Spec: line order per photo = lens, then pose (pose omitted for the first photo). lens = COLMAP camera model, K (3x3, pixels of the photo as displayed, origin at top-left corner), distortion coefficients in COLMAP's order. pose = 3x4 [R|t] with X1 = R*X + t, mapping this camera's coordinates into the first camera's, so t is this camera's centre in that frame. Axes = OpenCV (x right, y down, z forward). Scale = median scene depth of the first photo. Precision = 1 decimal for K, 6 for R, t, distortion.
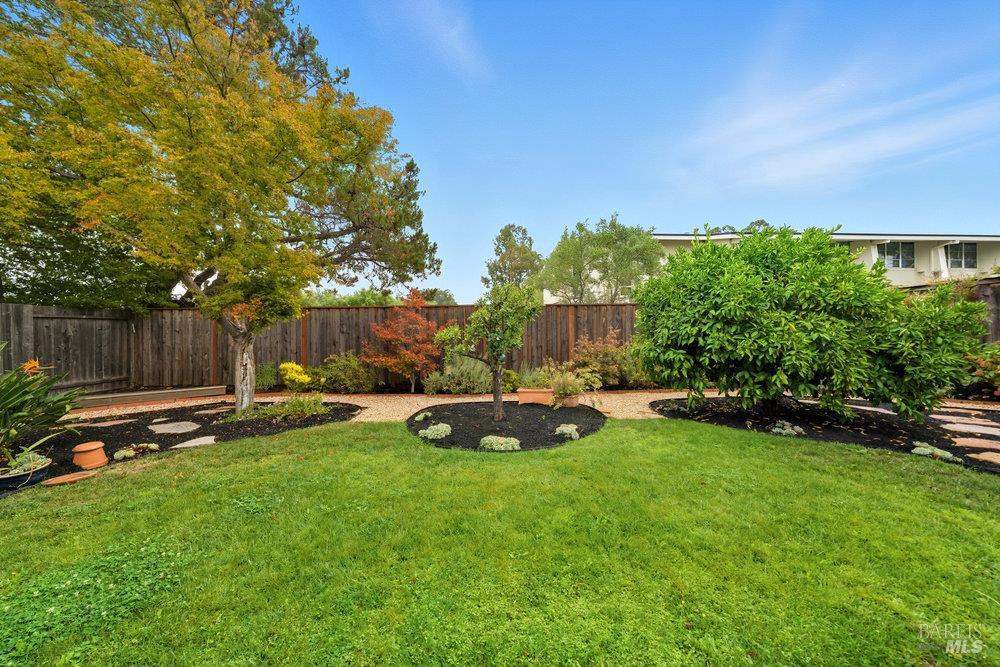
lens RADIAL K [[816.3, 0, 500.1], [0, 816.3, 334.7], [0, 0, 1]] dist [-0.011616, -0.003681]
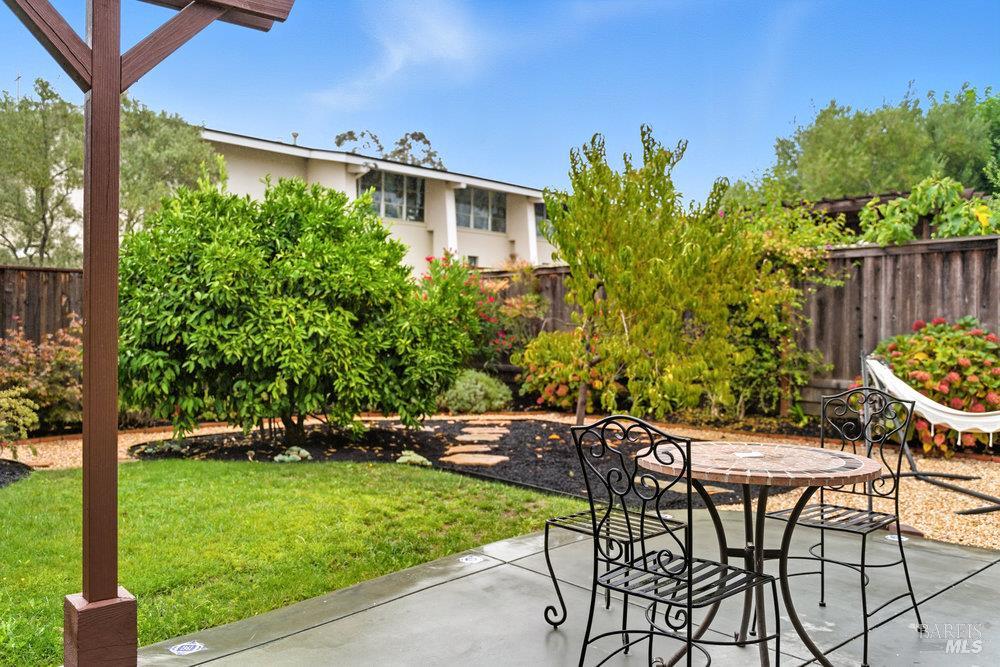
lens RADIAL K [[816.3, 0, 500.0], [0, 816.3, 334.5], [0, 0, 1]] dist [-0.011616, -0.003681]
pose [[0.746463, 0.009690, 0.665356, -0.005932], [-0.018395, 0.999812, 0.006076, -0.003280], [-0.665173, -0.016775, 0.746501, 0.311822]]
